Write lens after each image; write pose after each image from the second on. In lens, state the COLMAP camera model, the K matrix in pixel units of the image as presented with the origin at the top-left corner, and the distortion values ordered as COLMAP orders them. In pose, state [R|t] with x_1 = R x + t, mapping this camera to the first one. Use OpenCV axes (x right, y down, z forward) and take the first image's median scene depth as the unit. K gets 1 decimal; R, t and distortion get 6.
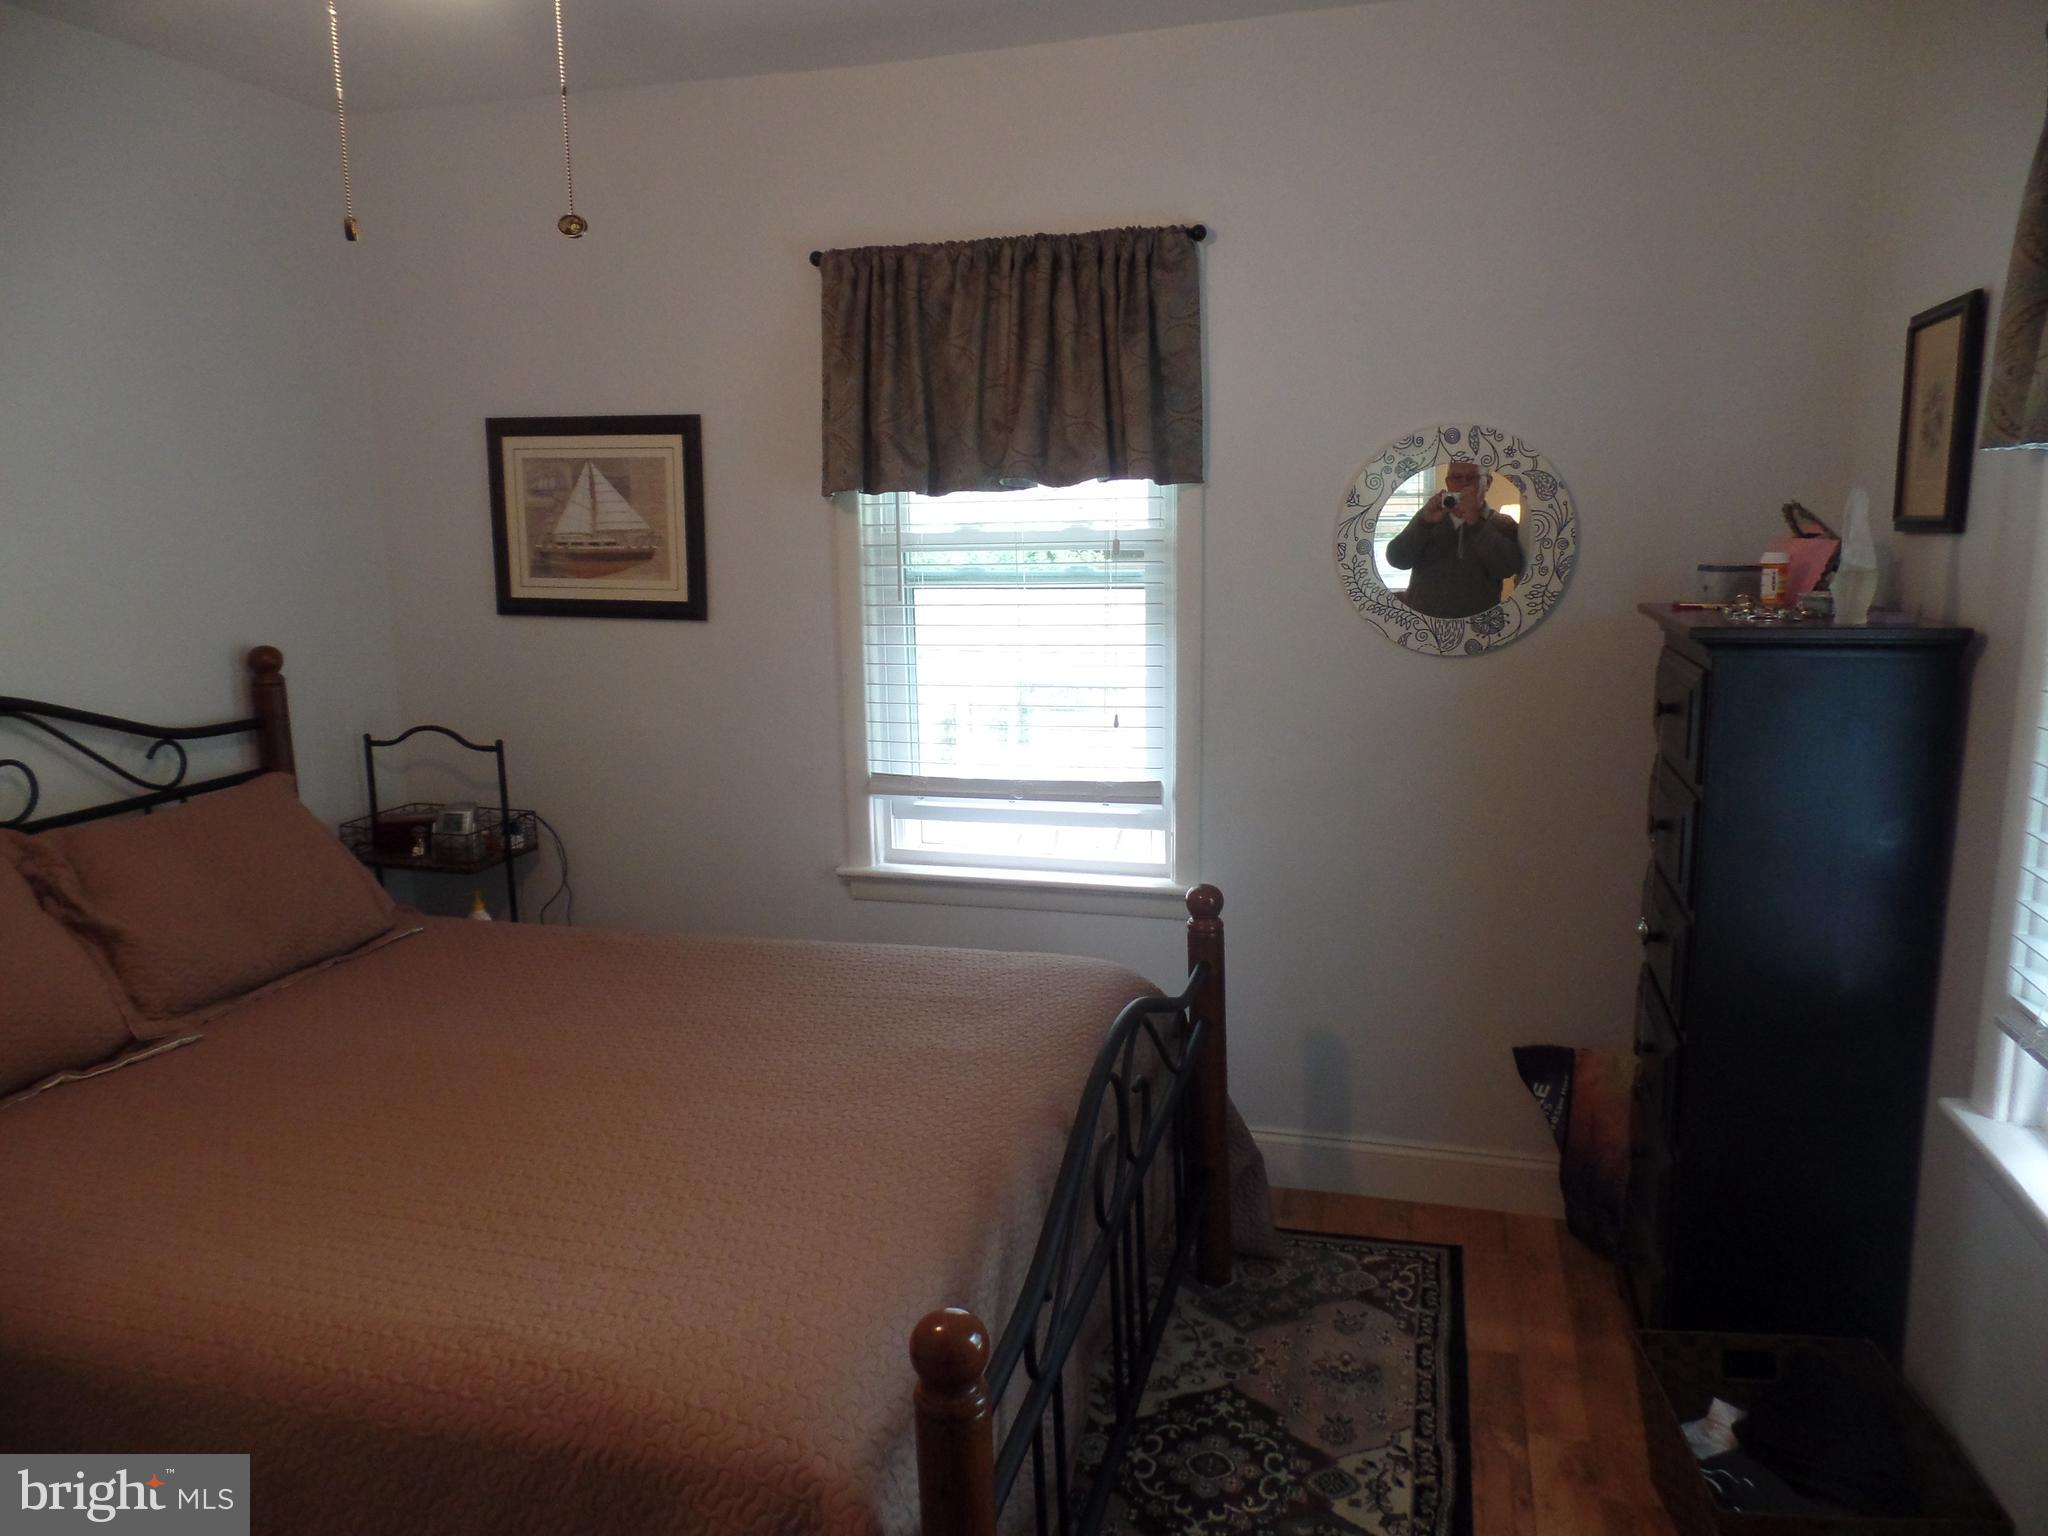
lens RADIAL K [[1415.4, 0, 1024.0], [0, 1415.4, 768.0], [0, 0, 1]] dist [-0.000485, 0.000764]
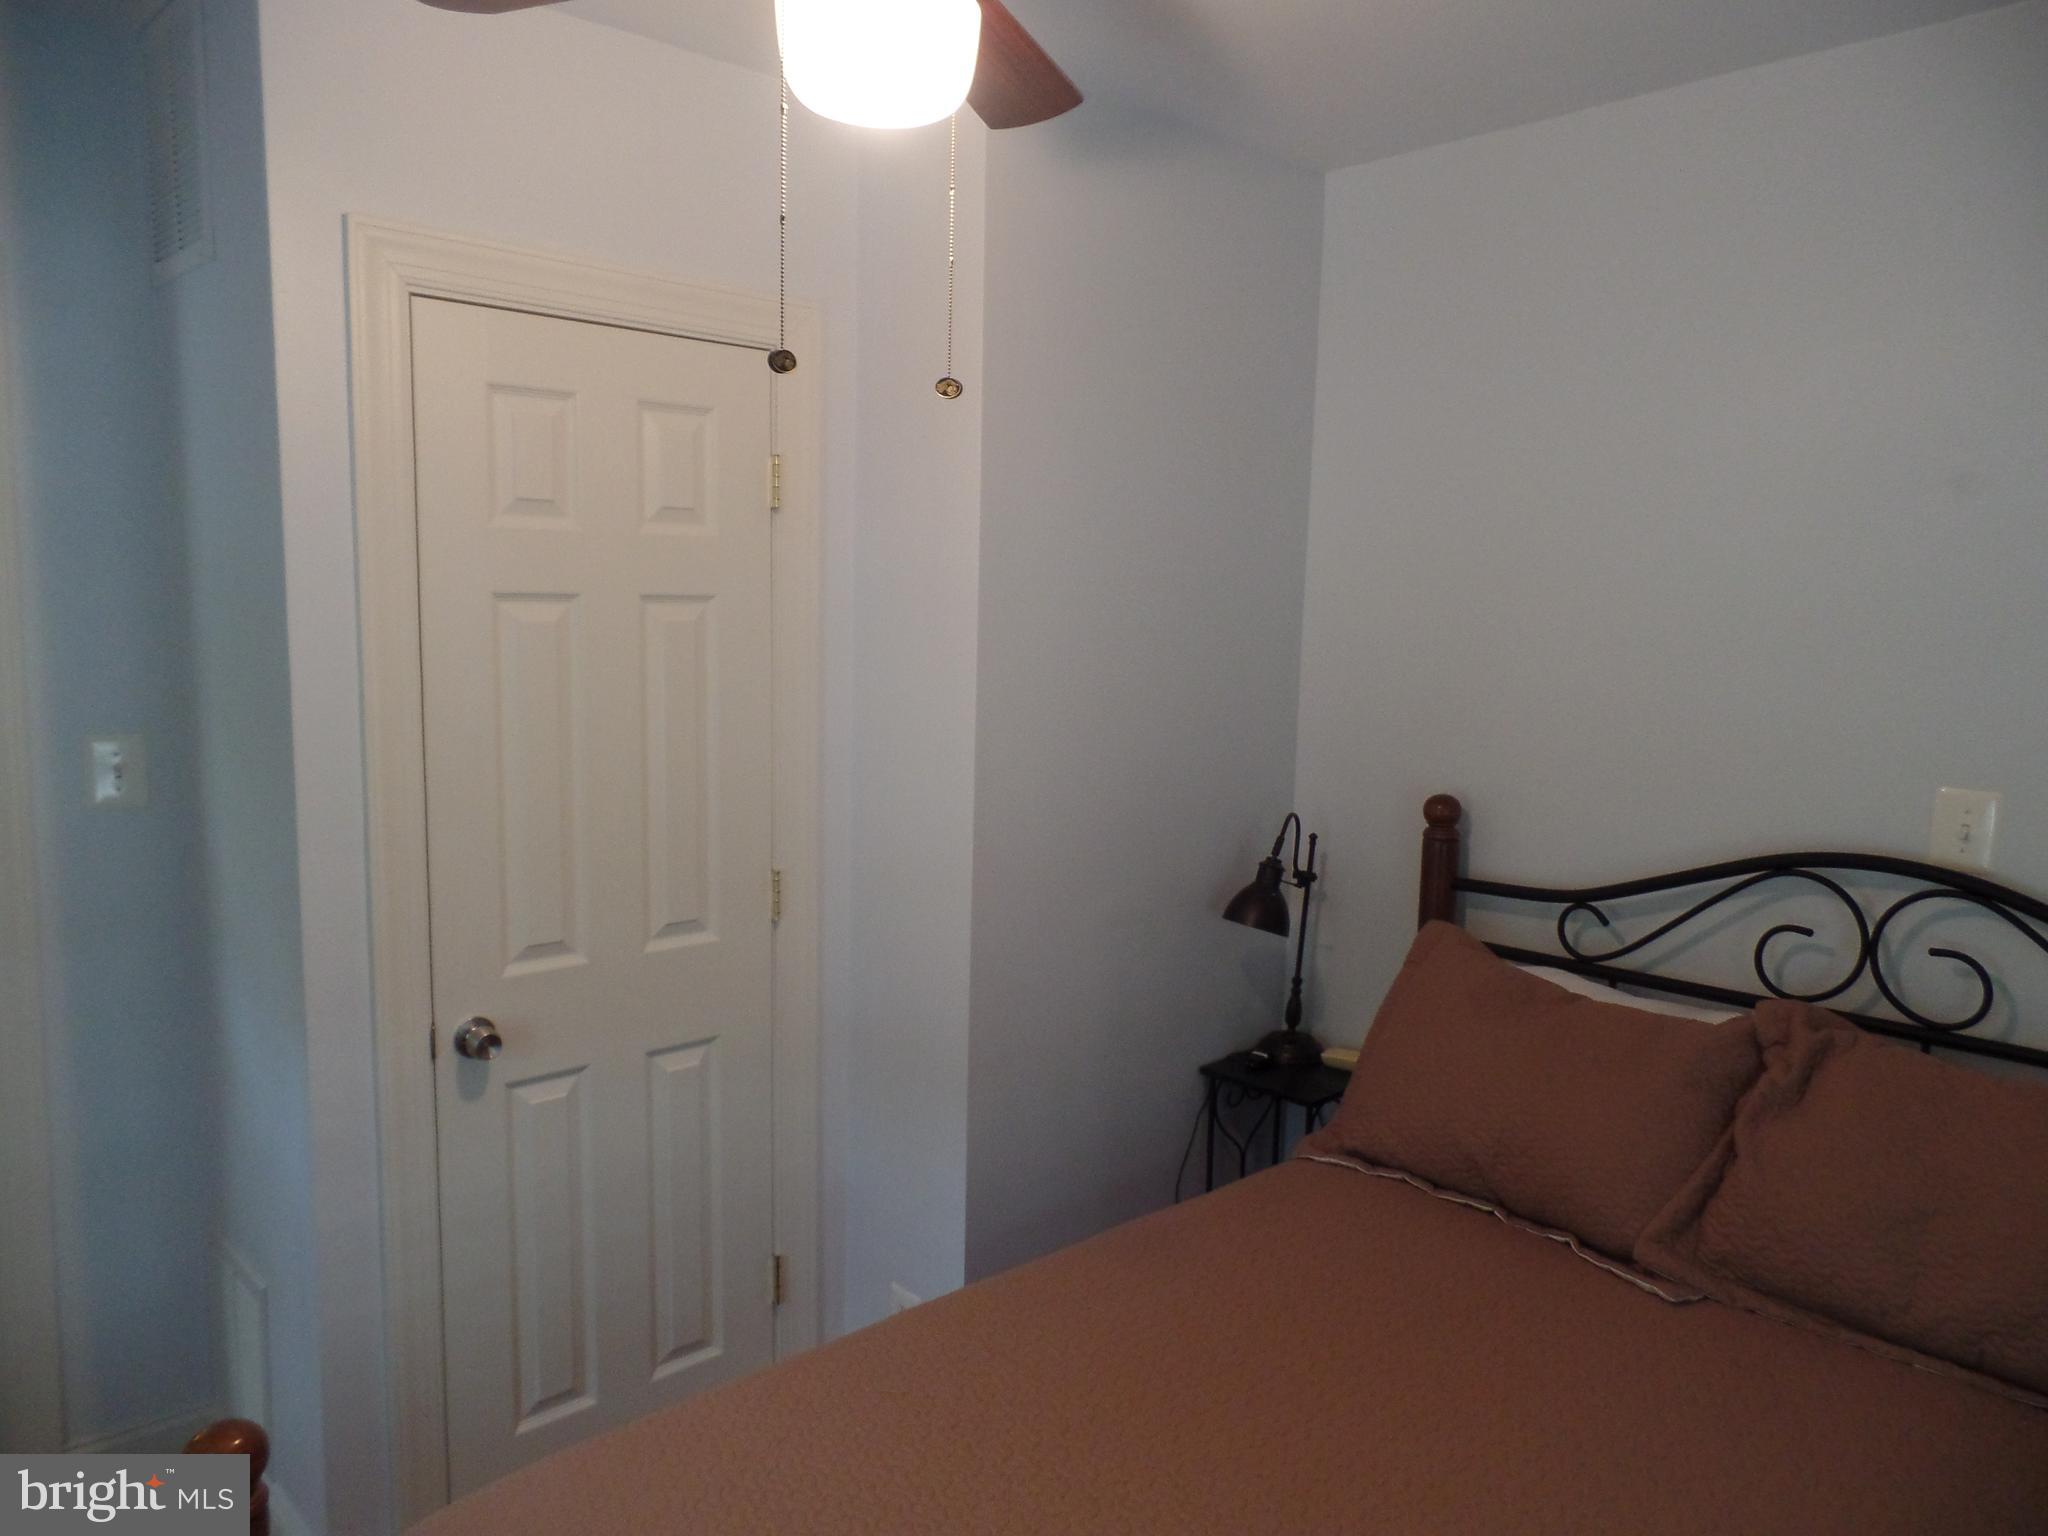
lens RADIAL K [[1415.4, 0, 1024.0], [0, 1415.4, 768.0], [0, 0, 1]] dist [-0.000485, 0.000764]
pose [[-0.506674, 0.118816, -0.853911, 0.262179], [-0.161514, 0.959840, 0.229391, -0.233068], [0.846873, 0.254146, -0.467136, 1.023779]]
